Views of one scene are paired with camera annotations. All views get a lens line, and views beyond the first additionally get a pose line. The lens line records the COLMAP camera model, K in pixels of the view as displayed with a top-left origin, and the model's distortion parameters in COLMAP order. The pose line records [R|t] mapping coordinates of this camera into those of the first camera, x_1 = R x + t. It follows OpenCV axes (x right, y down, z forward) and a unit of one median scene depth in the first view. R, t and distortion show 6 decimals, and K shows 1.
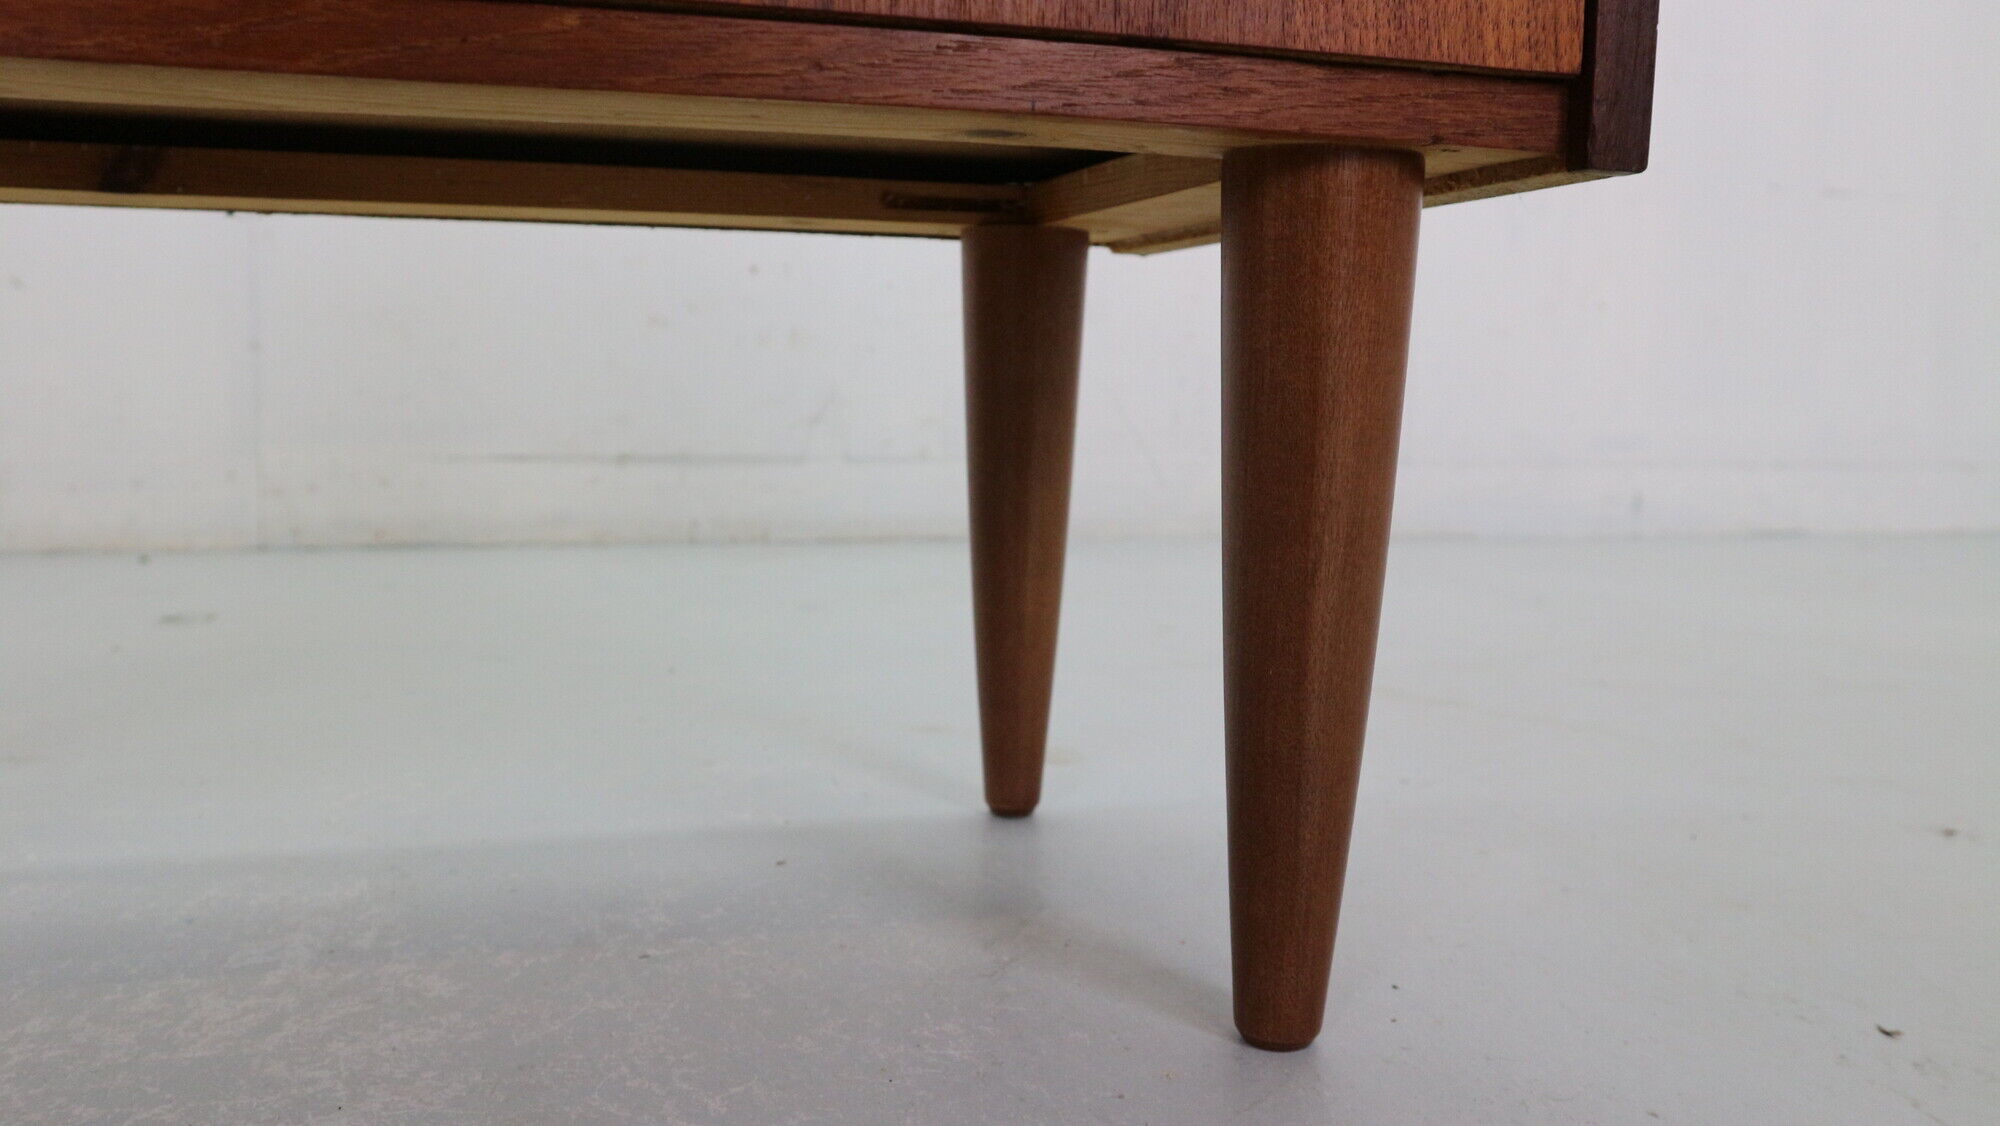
lens RADIAL K [[1758.9, 0, 1072.7], [0, 1758.9, 560.5], [0, 0, 1]] dist [-0.053598, 0.011264]
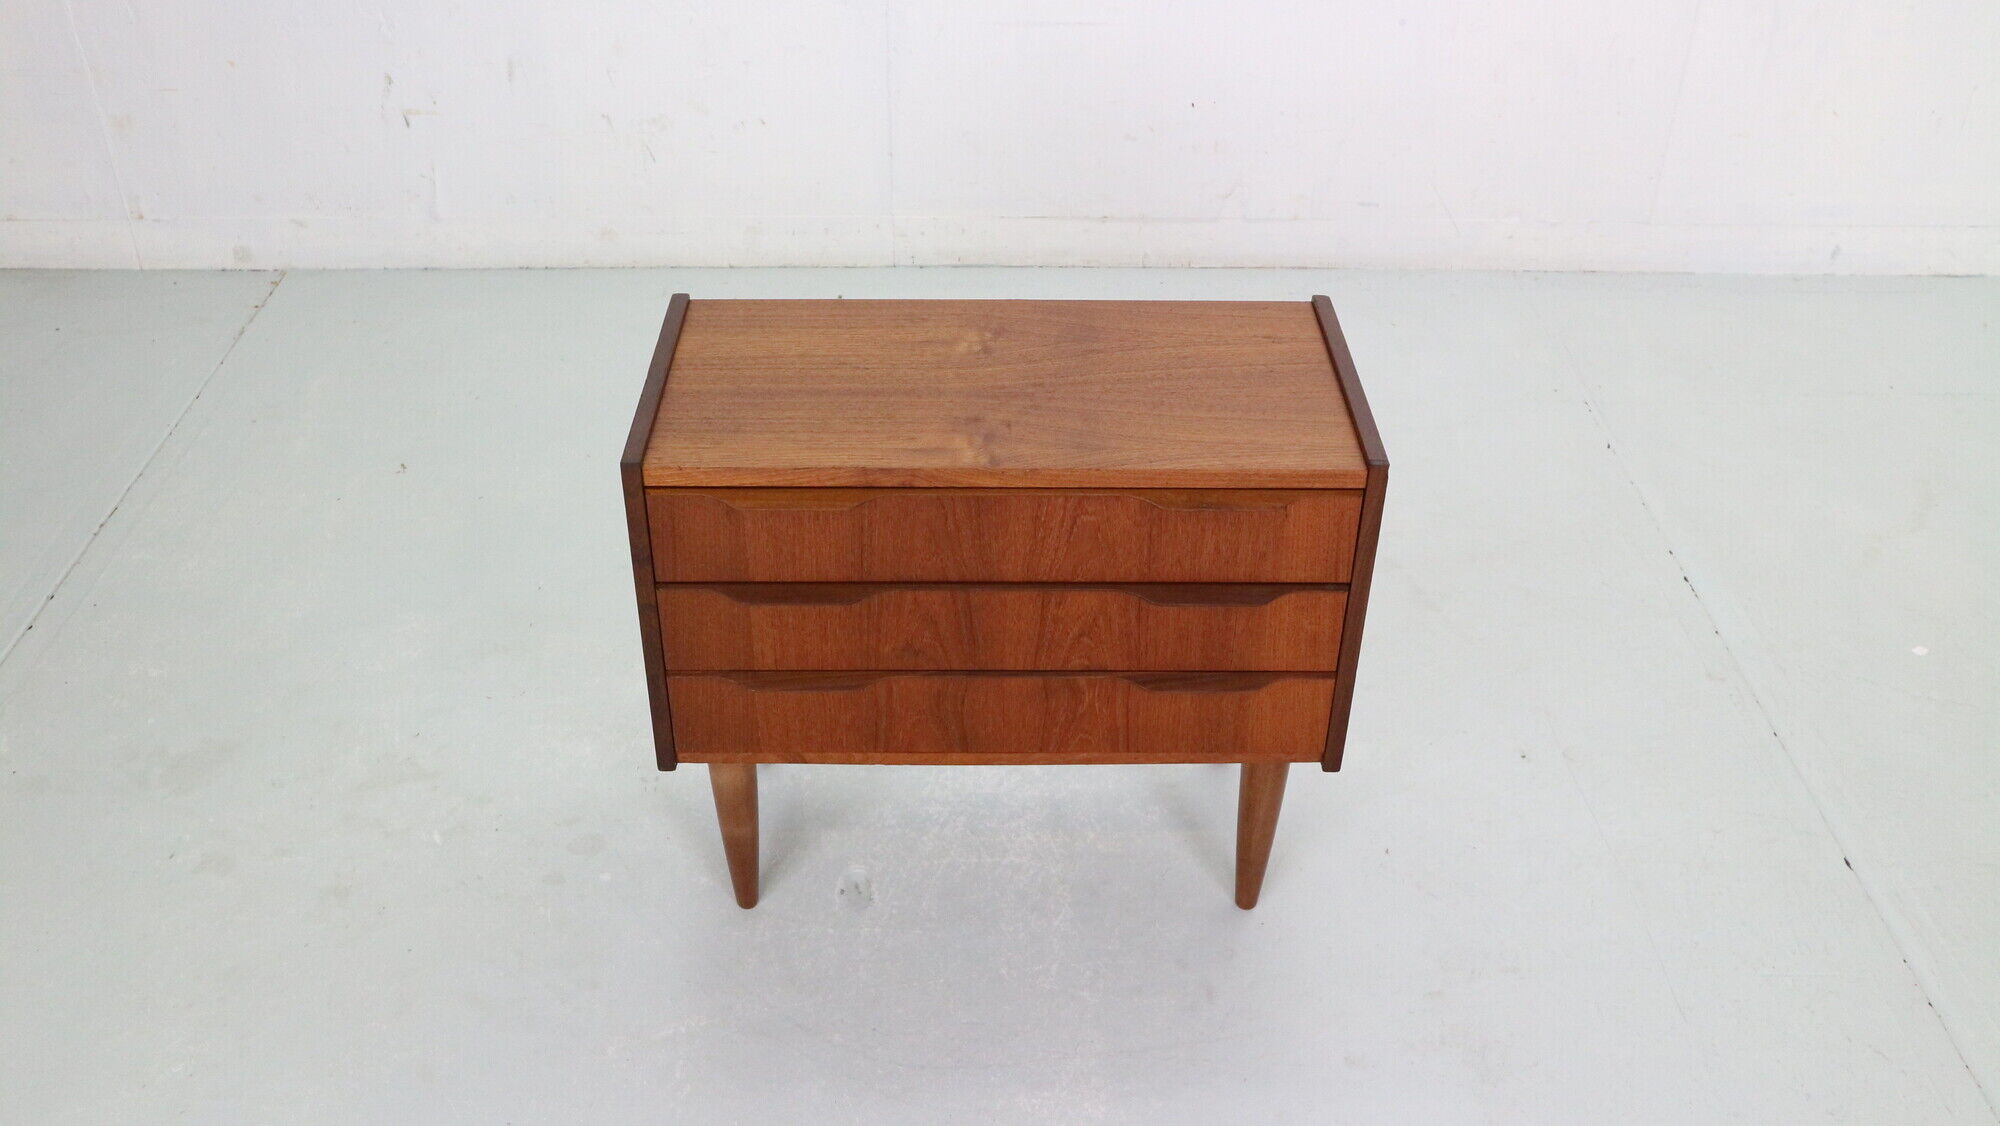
lens RADIAL K [[1810.6, 0, 998.6], [0, 1810.6, 564.9], [0, 0, 1]] dist [-0.061438, 0.117404]
pose [[0.952974, 0.167876, -0.252307, 0.476783], [-0.023555, 0.871062, 0.490607, -2.314934], [0.302137, -0.461593, 0.834054, -2.174011]]
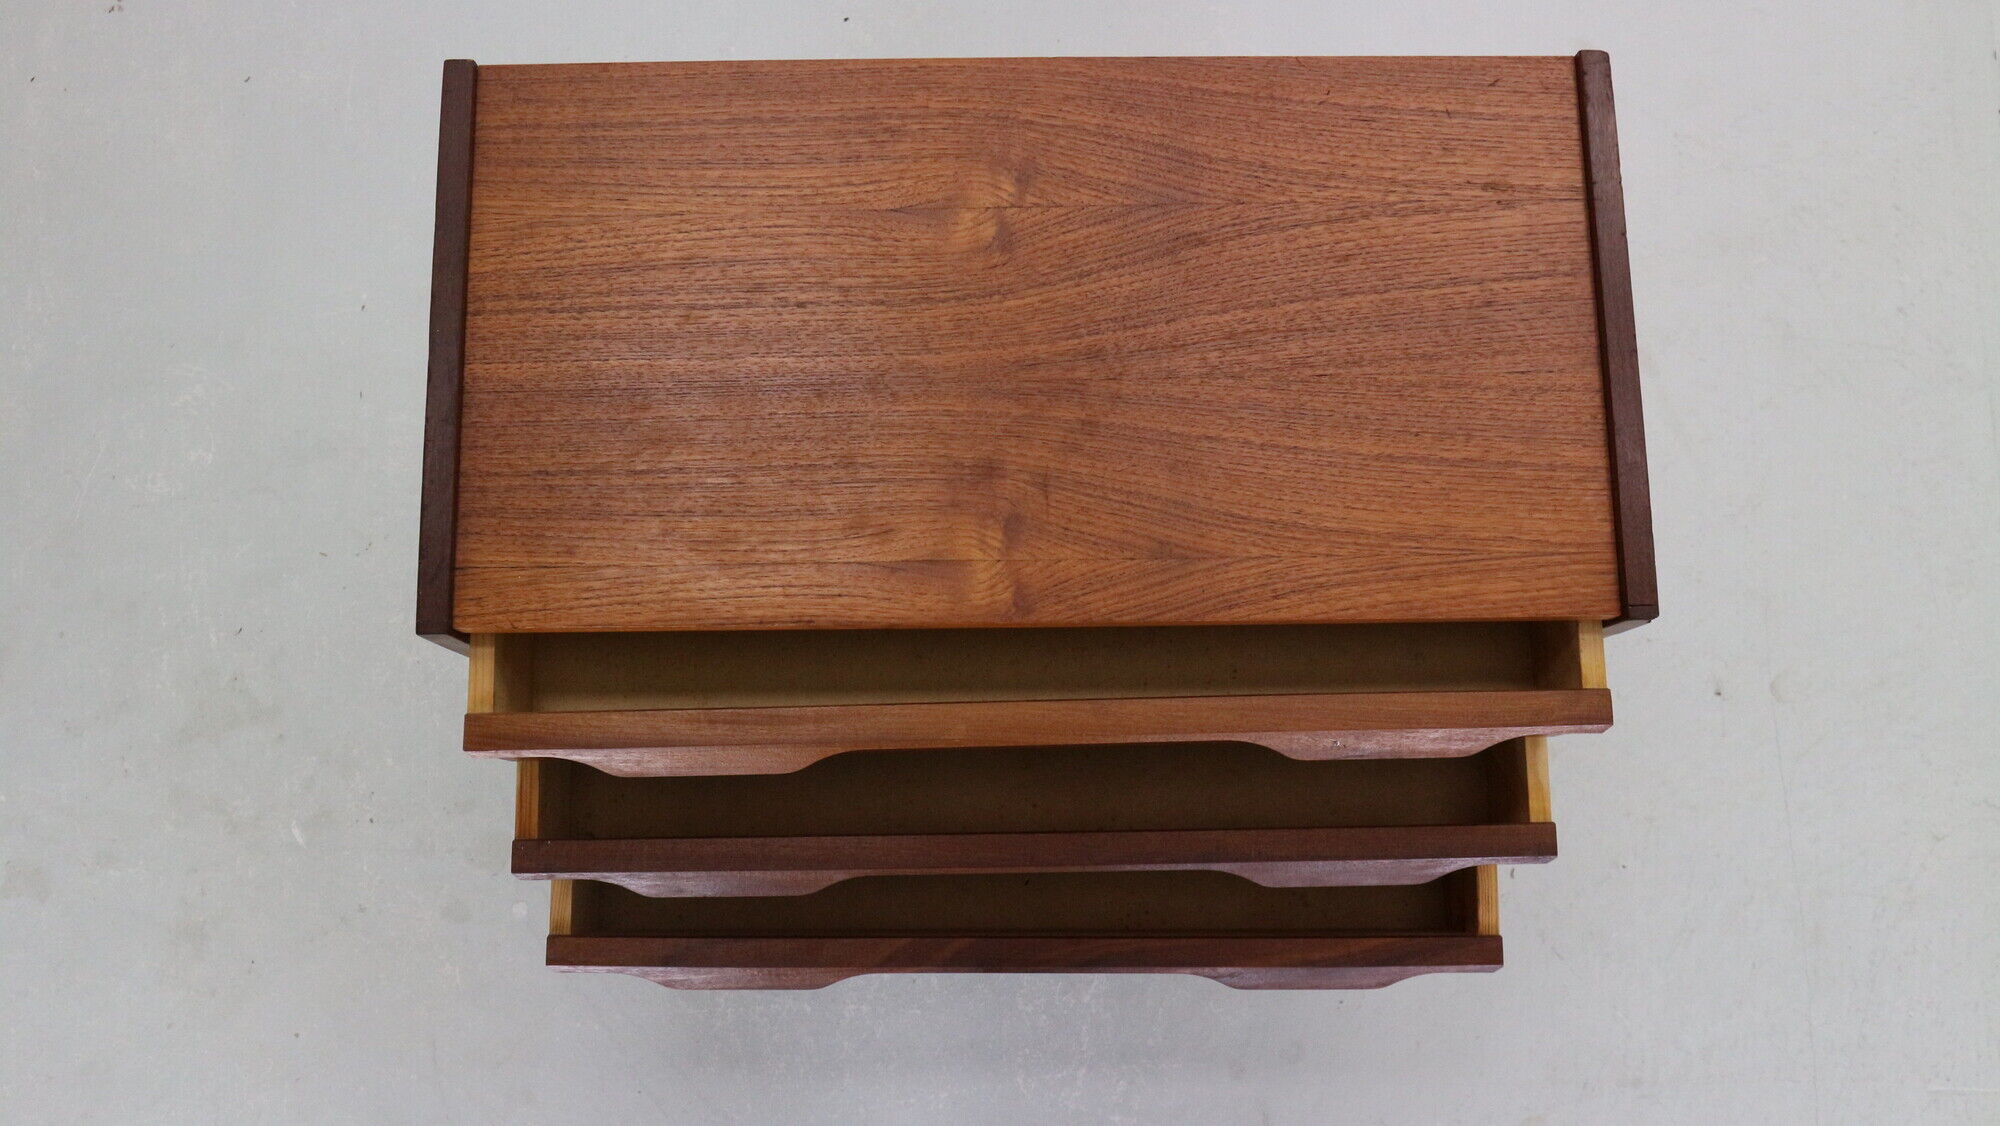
lens RADIAL K [[1678.2, 0, 993.7], [0, 1678.2, 563.0], [0, 0, 1]] dist [-0.095079, 0.128312]
pose [[0.953596, 0.296288, -0.053547, -0.479339], [-0.030253, 0.271232, 0.962039, -2.735514], [0.299564, -0.915777, 0.267609, 0.605692]]
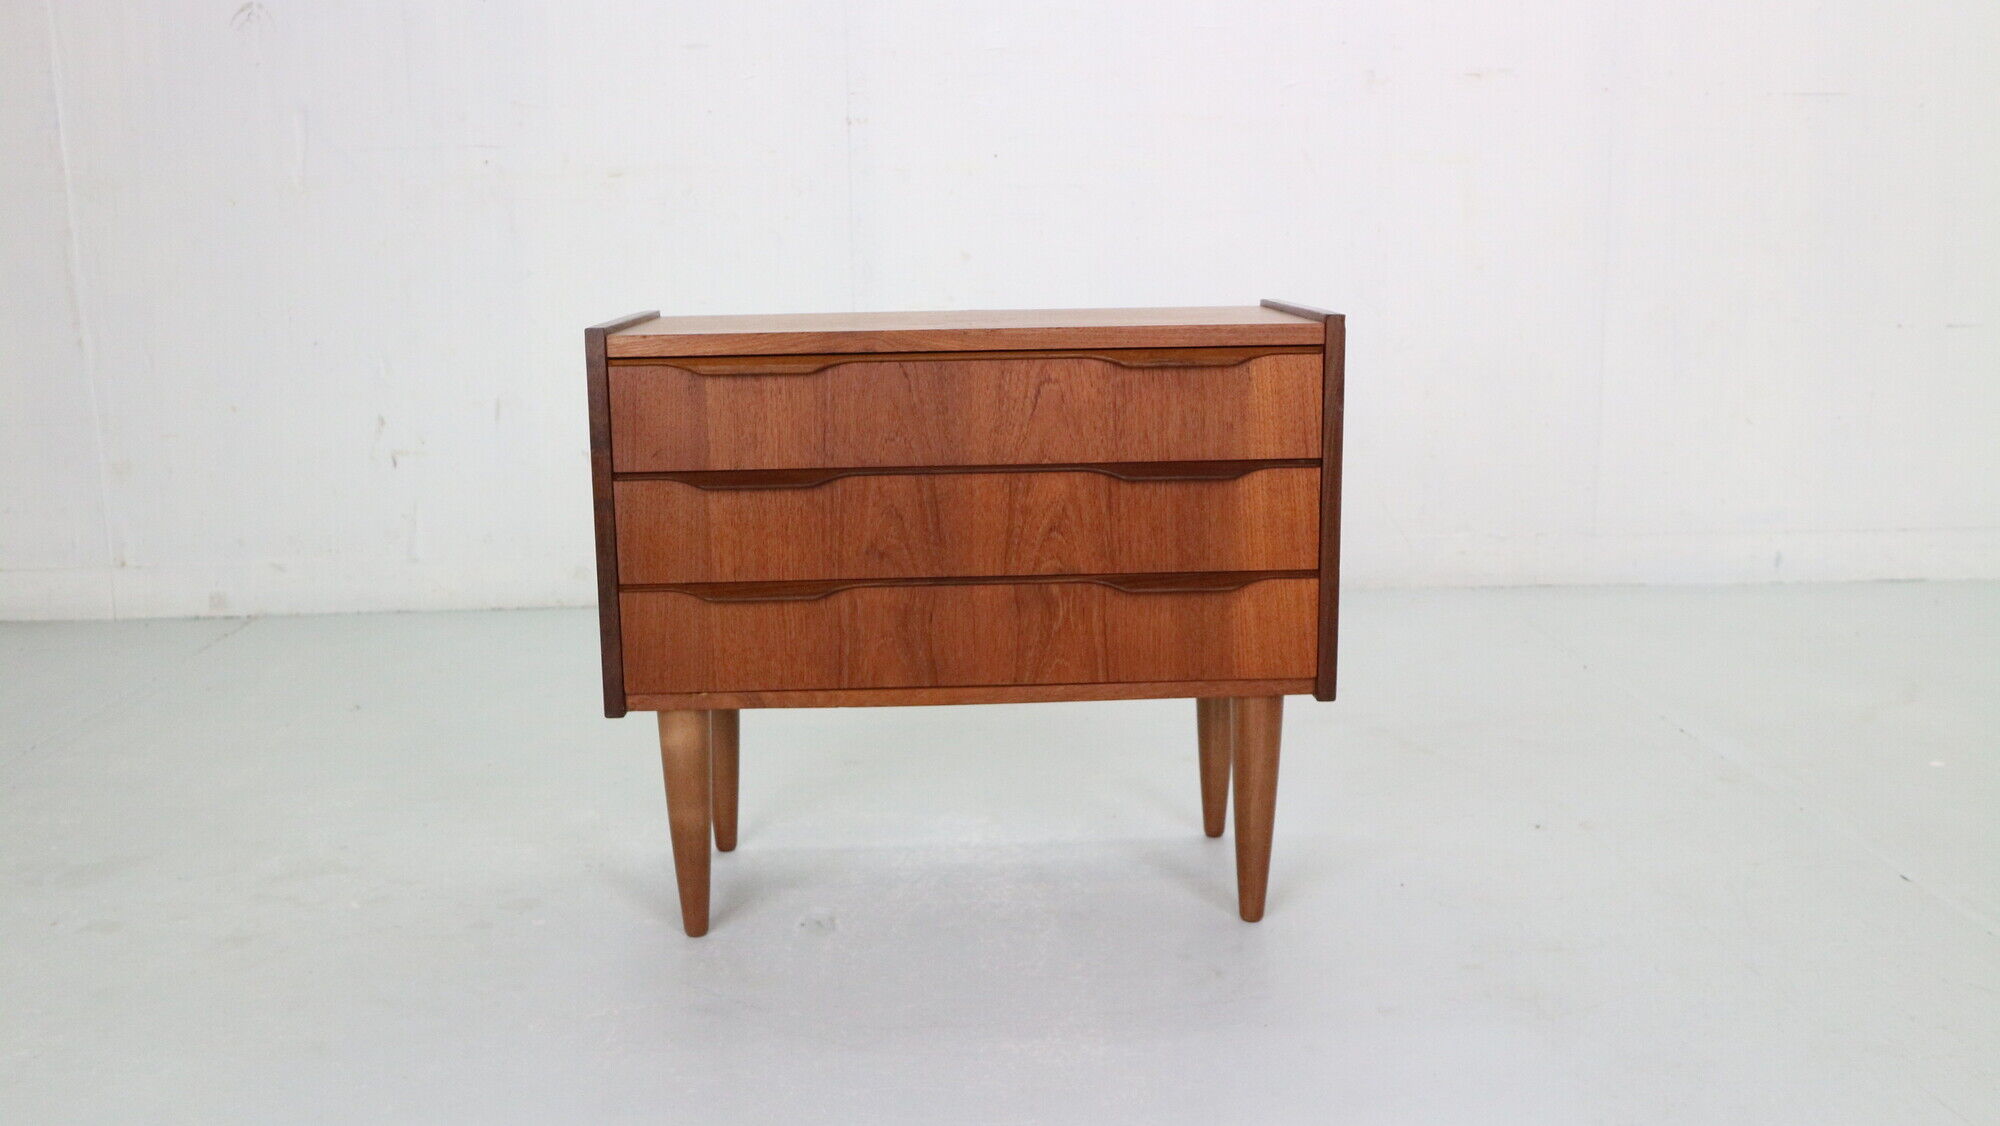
lens RADIAL K [[1810.6, 0, 998.6], [0, 1810.6, 564.9], [0, 0, 1]] dist [-0.061438, 0.117404]
pose [[0.959837, 0.022541, -0.279652, 0.620247], [0.002686, 0.995983, 0.089501, -0.752409], [0.280546, -0.086657, 0.955921, -2.534825]]
